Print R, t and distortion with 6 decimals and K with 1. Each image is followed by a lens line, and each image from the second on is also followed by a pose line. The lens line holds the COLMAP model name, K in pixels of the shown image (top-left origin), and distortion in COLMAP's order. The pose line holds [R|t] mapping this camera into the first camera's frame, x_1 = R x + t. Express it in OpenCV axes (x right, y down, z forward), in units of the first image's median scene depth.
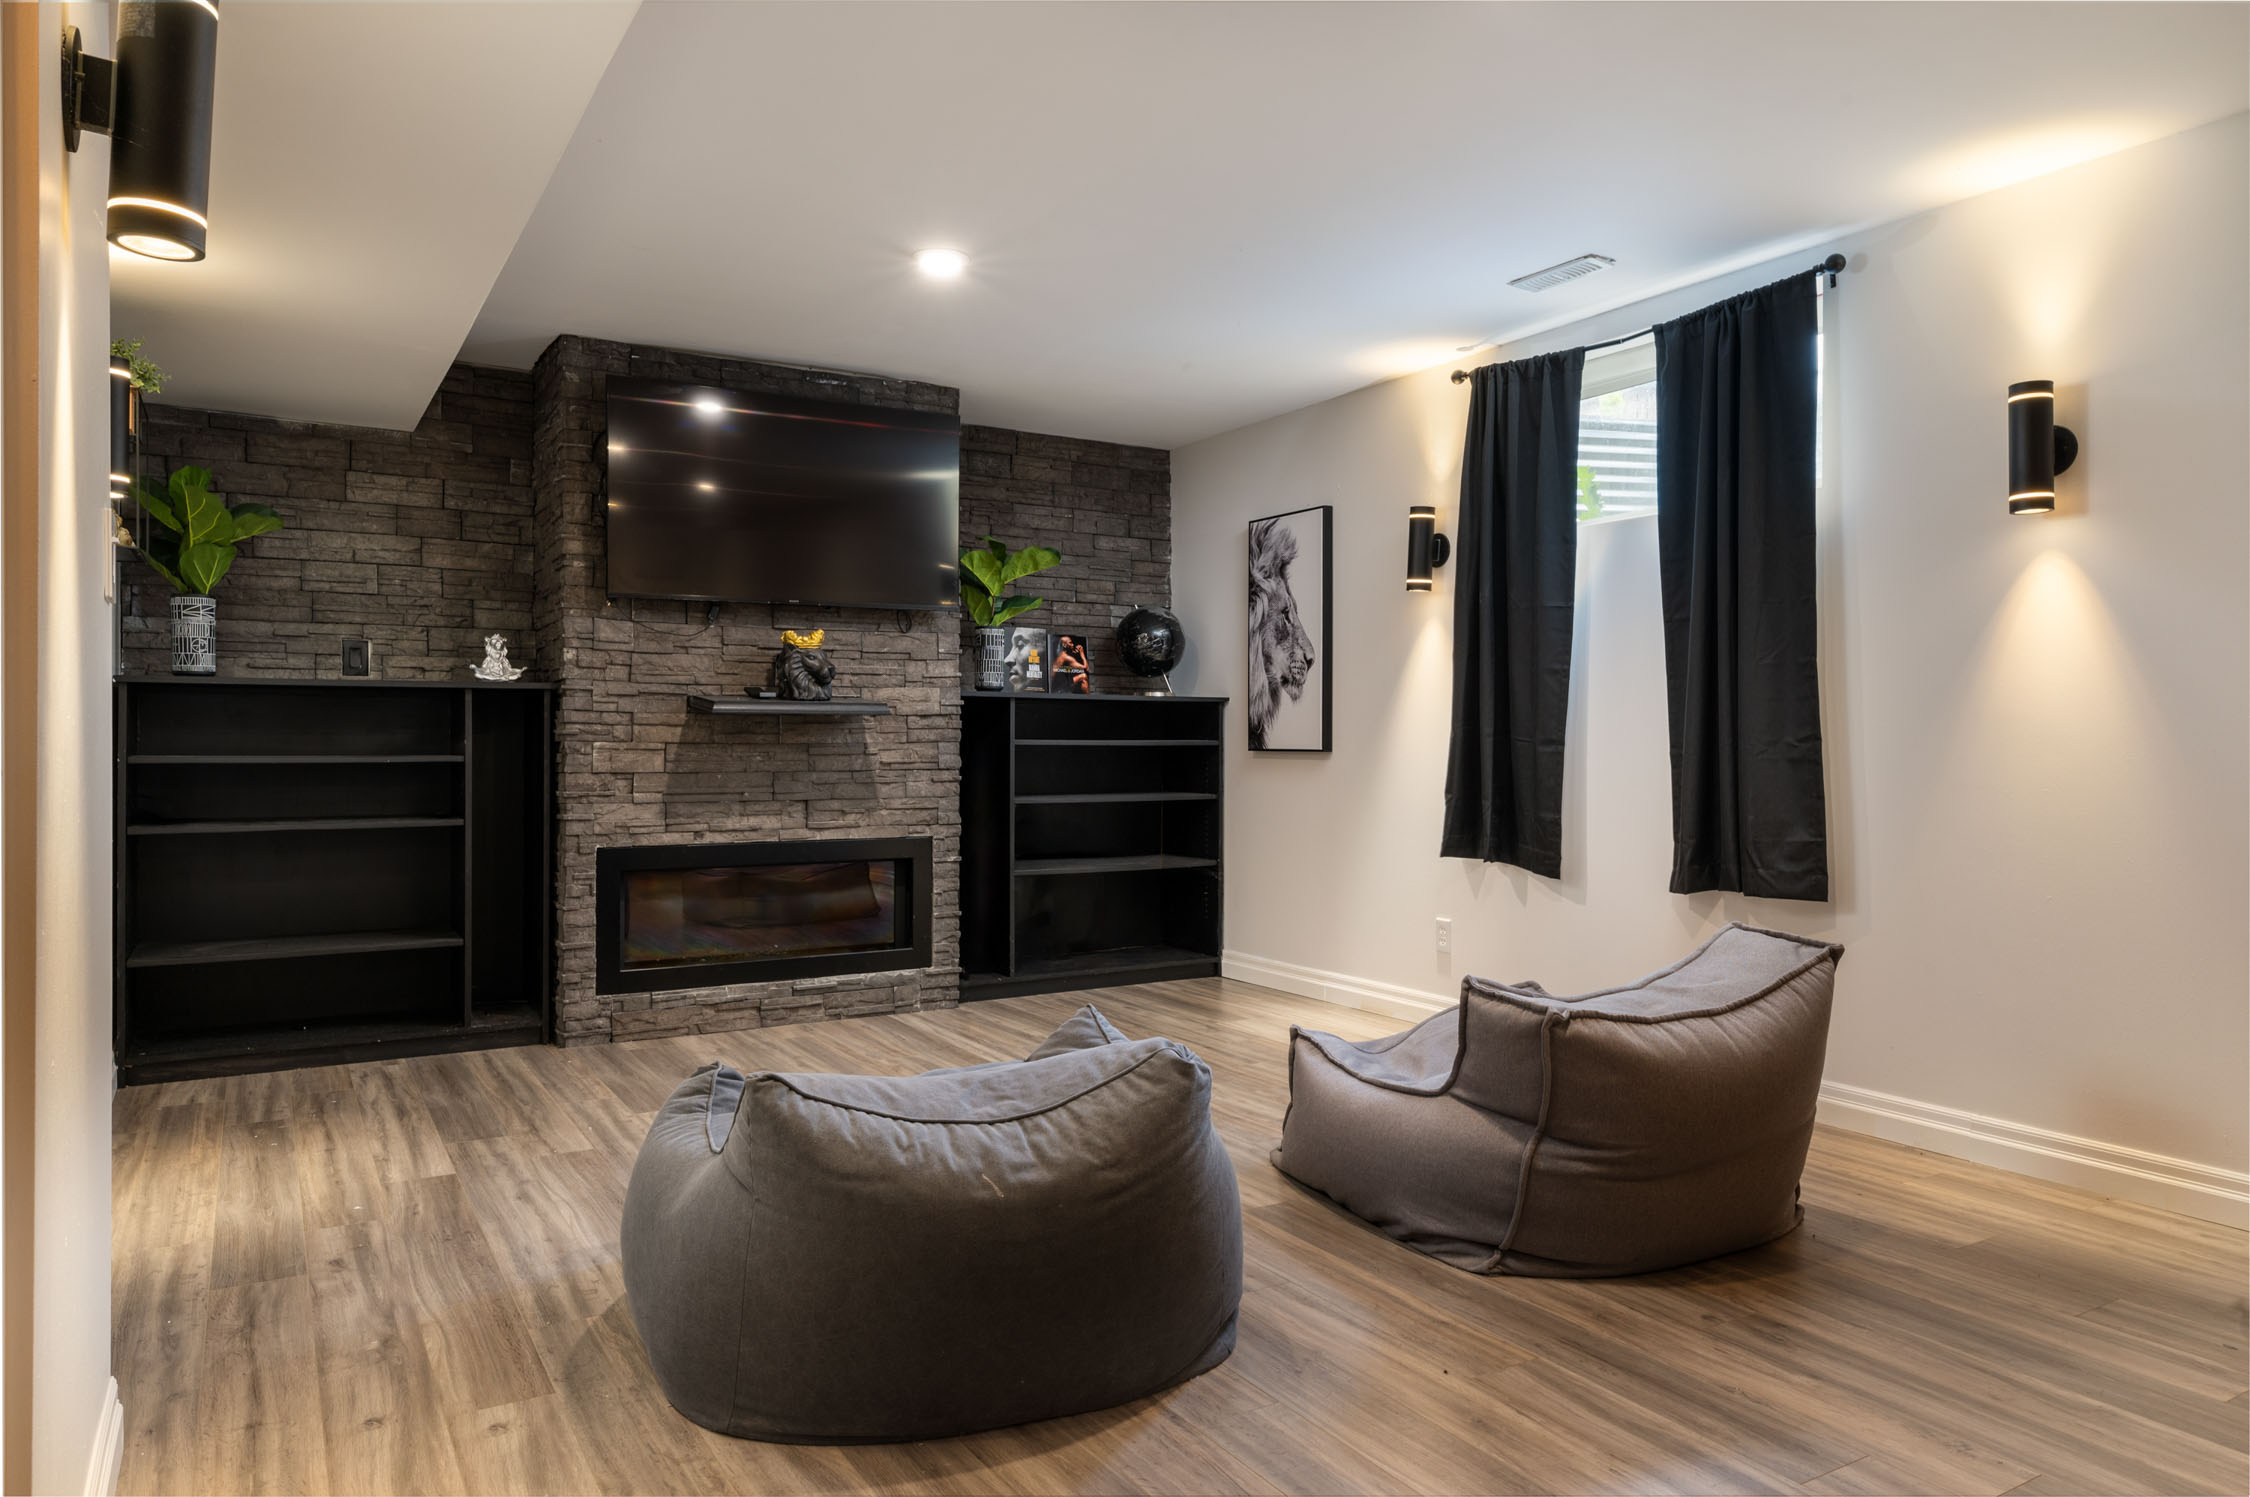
lens RADIAL K [[1476.7, 0, 1128.7], [0, 1476.7, 745.7], [0, 0, 1]] dist [0.001381, -0.002111]
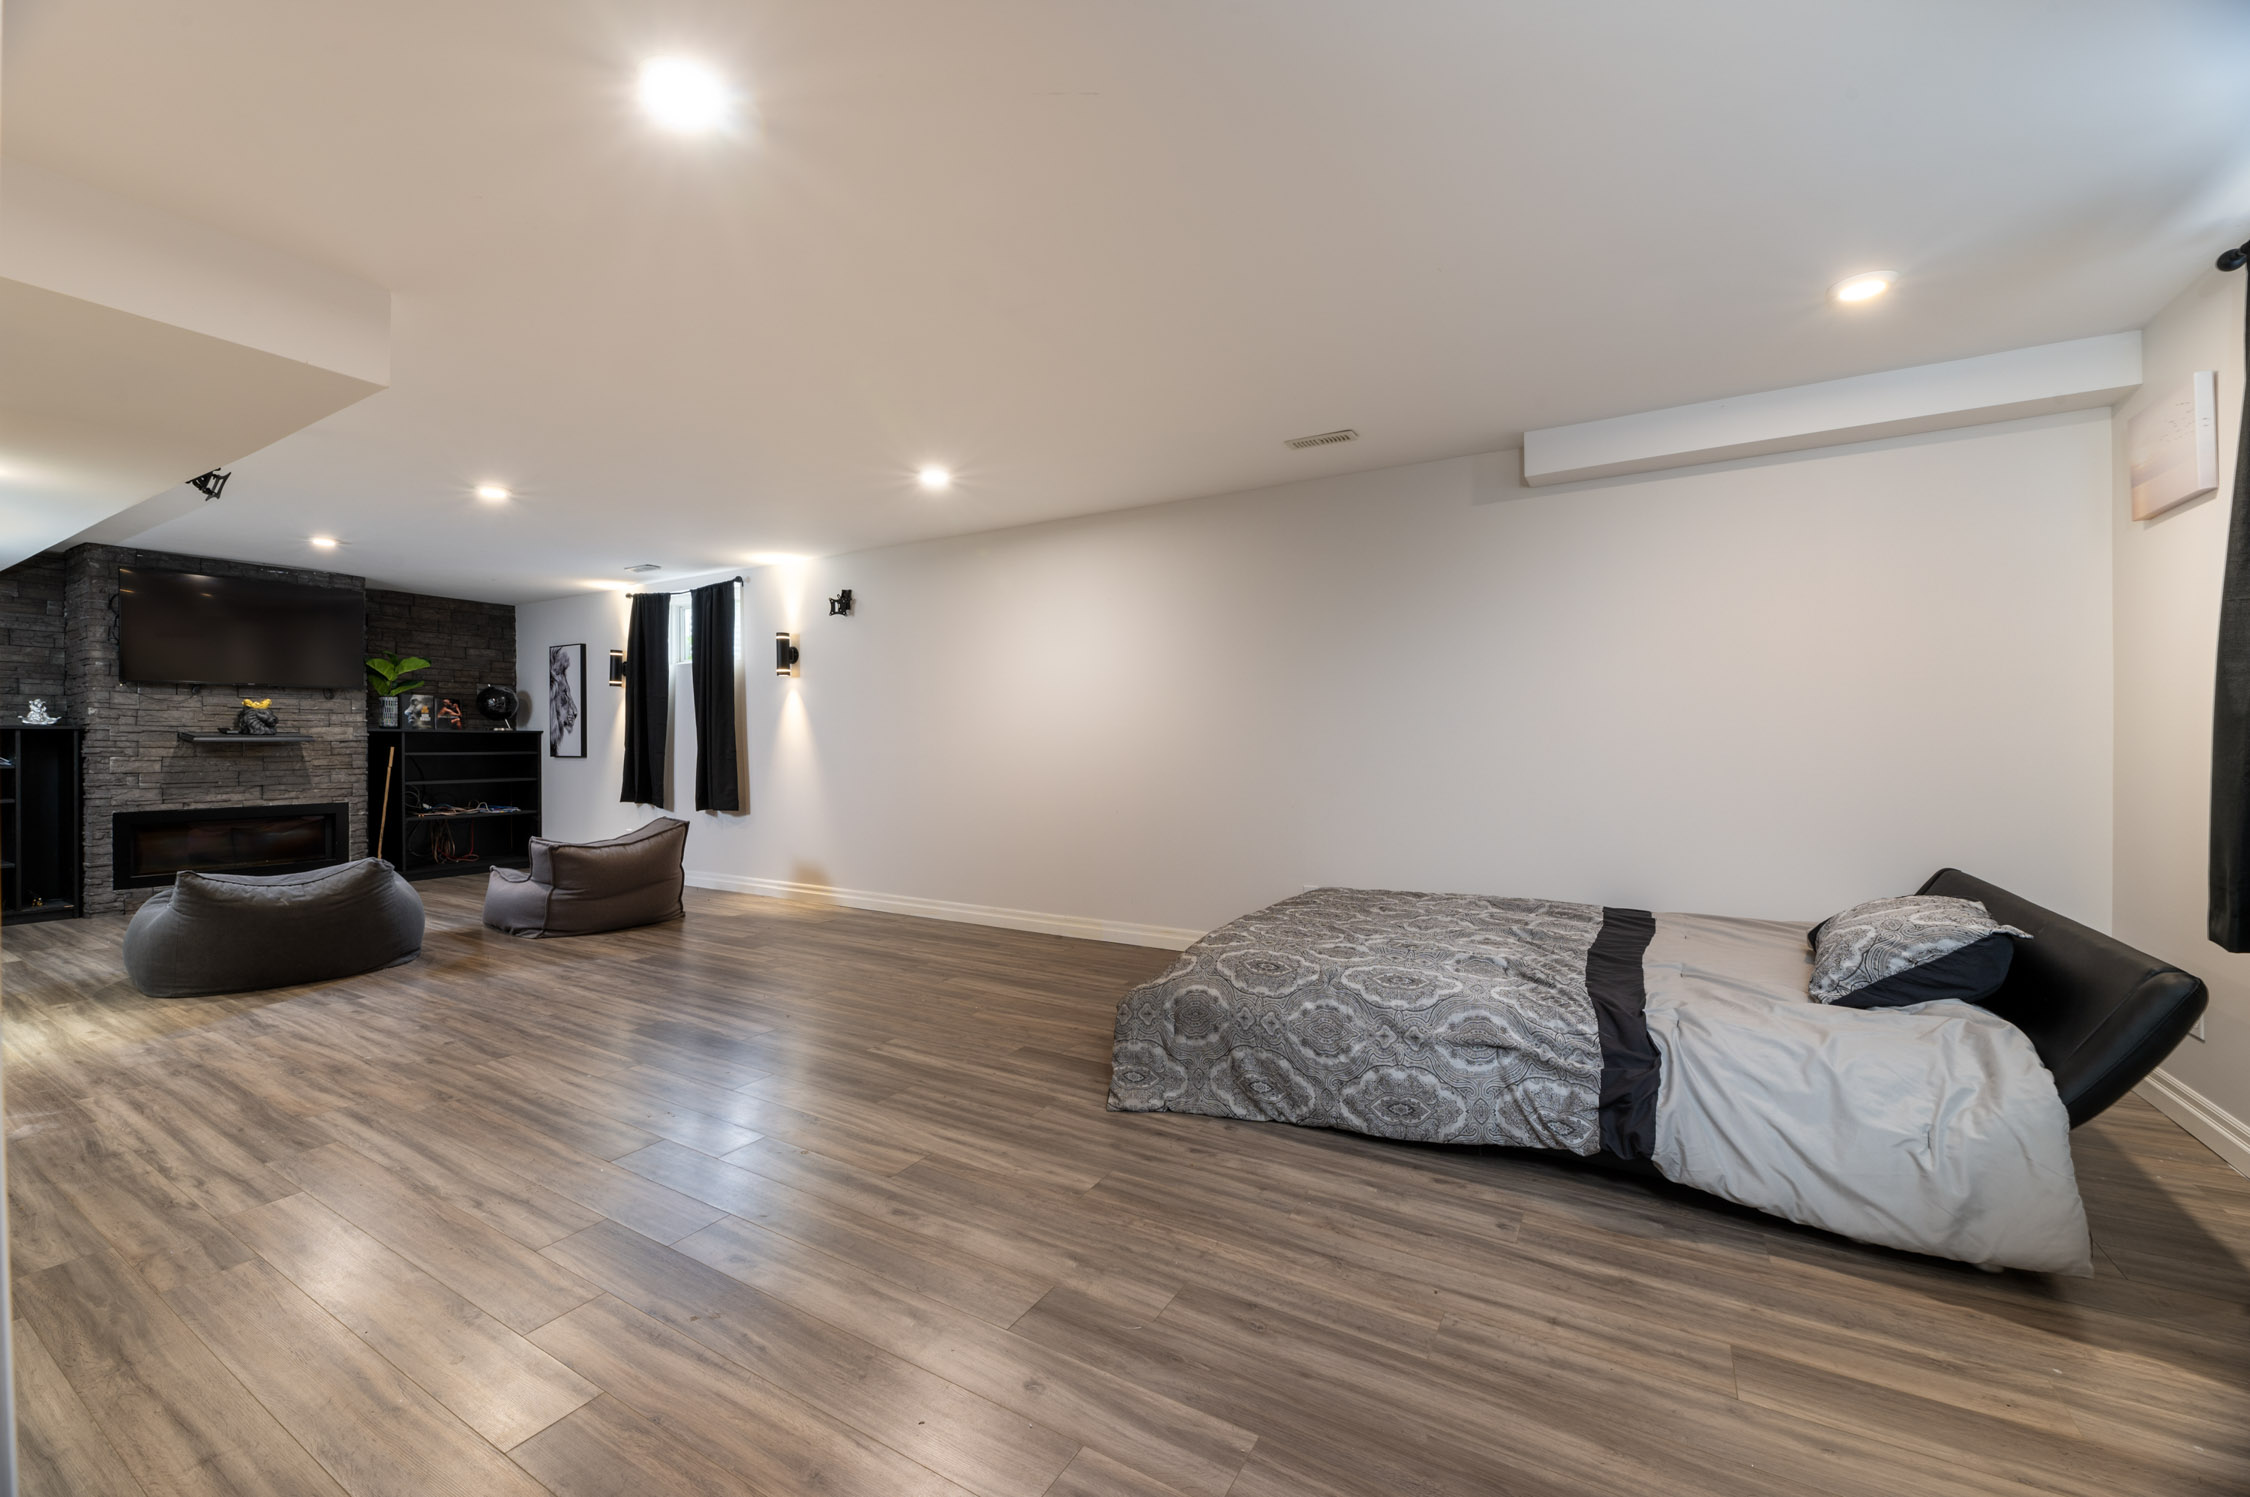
lens RADIAL K [[899.9, 0, 1119.8], [0, 899.9, 742.1], [0, 0, 1]] dist [-0.009149, -0.000536]
pose [[0.877924, -0.003518, 0.478786, 0.214970], [0.006959, 0.999961, -0.005413, -0.005906], [-0.478749, 0.008084, 0.877915, -0.583230]]
